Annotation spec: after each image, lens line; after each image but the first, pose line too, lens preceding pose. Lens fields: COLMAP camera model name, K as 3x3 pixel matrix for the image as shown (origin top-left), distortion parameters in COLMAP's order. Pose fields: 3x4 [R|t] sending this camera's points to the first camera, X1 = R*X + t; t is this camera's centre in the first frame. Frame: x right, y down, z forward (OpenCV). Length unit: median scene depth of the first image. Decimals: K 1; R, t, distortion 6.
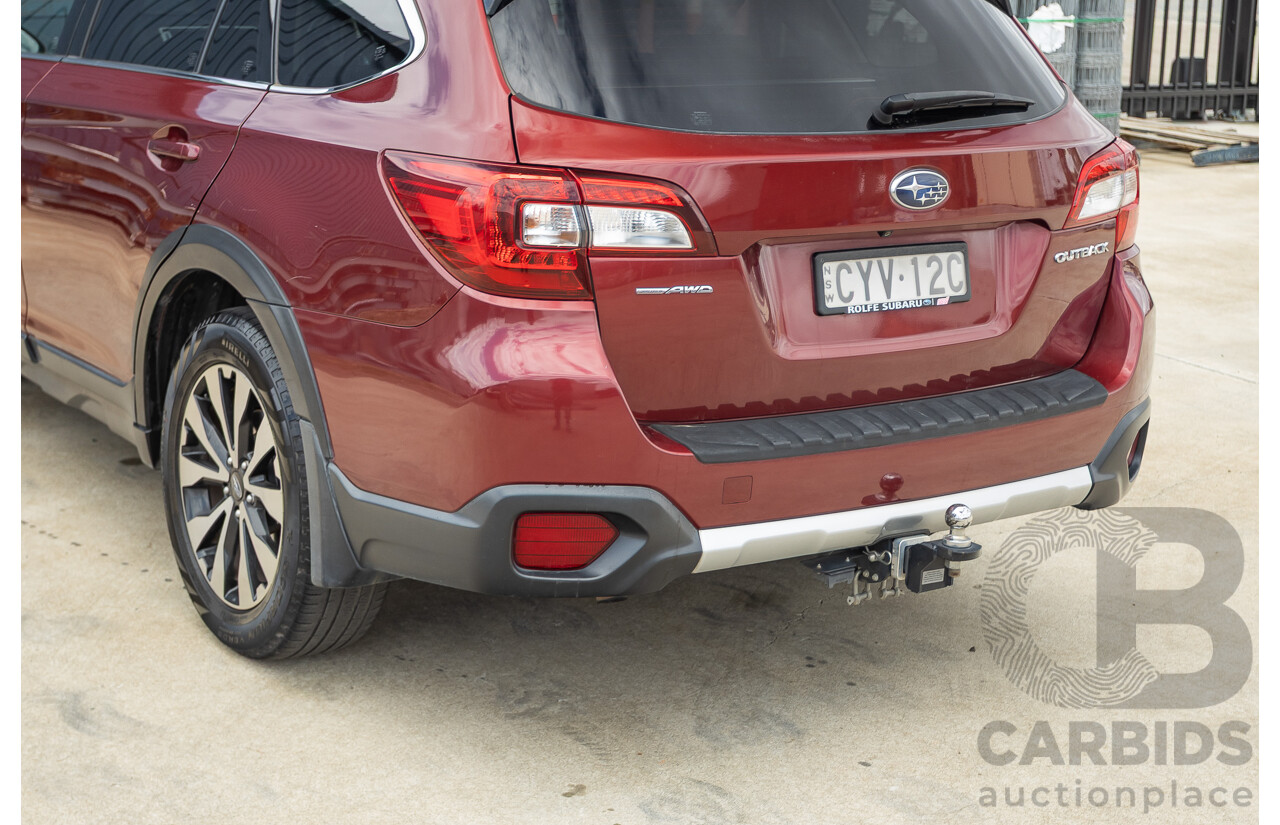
lens RADIAL K [[2161.1, 0, 640.0], [0, 2161.1, 412.5], [0, 0, 1]] dist [-0.023288, -0.007615]
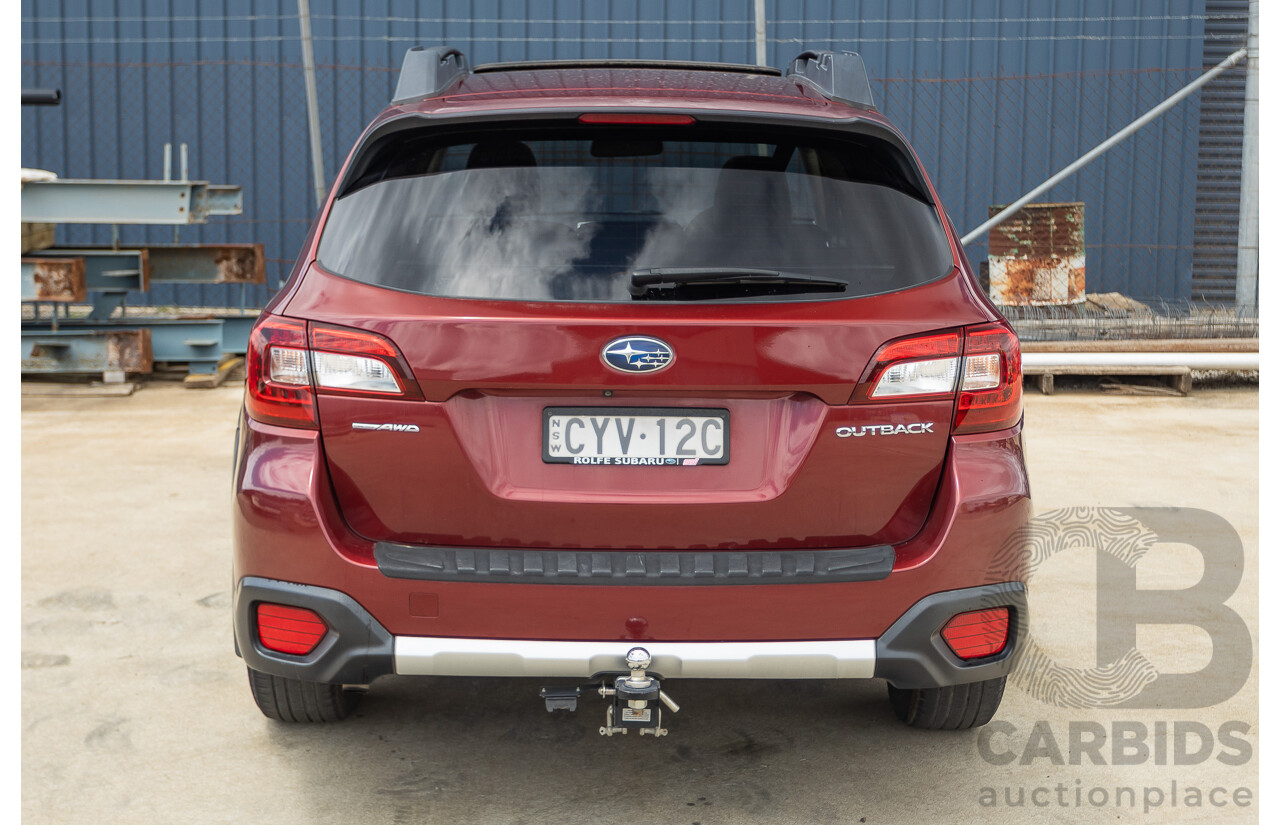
lens RADIAL K [[2077.9, 0, 634.0], [0, 2077.9, 447.0], [0, 0, 1]] dist [-0.033609, 0.077650]
pose [[0.818536, 0.064505, -0.570822, 0.698461], [-0.111427, 0.992632, -0.047611, -0.006683], [0.563544, 0.102576, 0.819692, 0.138604]]
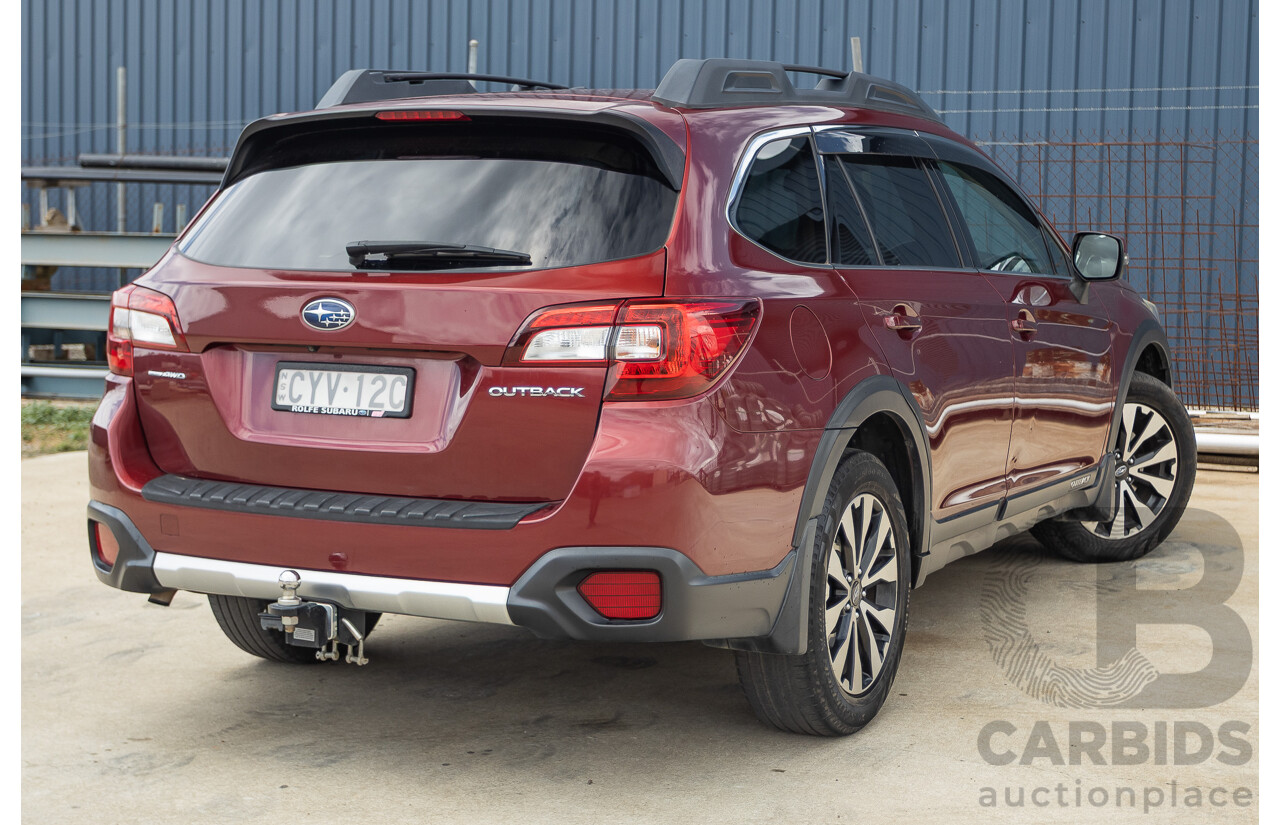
lens RADIAL K [[2077.9, 0, 634.0], [0, 2077.9, 447.0], [0, 0, 1]] dist [-0.033609, 0.077650]
pose [[0.461850, 0.060197, -0.884913, 1.207651], [-0.195923, 0.979973, -0.035592, -0.020429], [0.865048, 0.189813, 0.464395, 0.589797]]
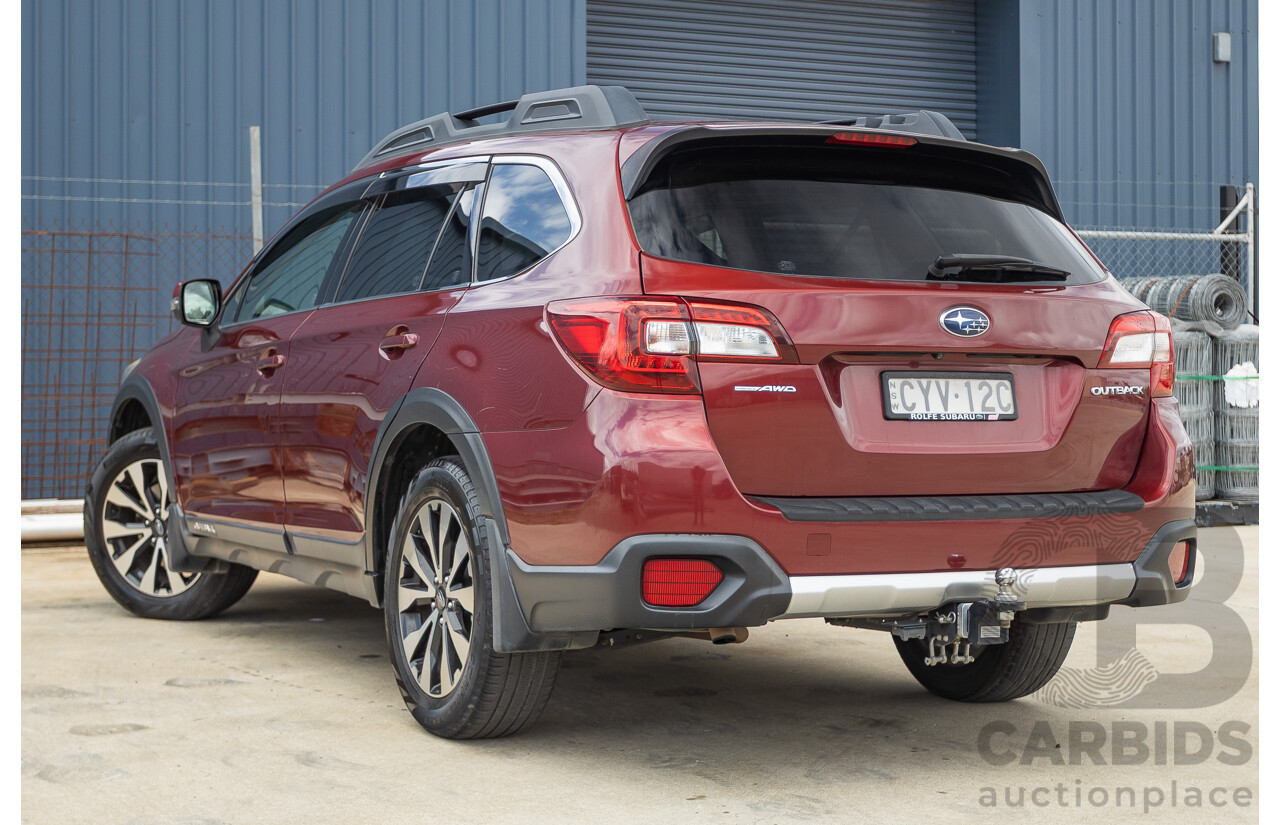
lens RADIAL K [[2237.3, 0, 640.0], [0, 2237.3, 412.5], [0, 0, 1]] dist [-0.004261, 0.013007]
pose [[0.991406, -0.029930, -0.127349, 0.101596], [0.000594, 0.974495, -0.224409, 0.234388], [0.130817, 0.222405, 0.966138, -0.276037]]
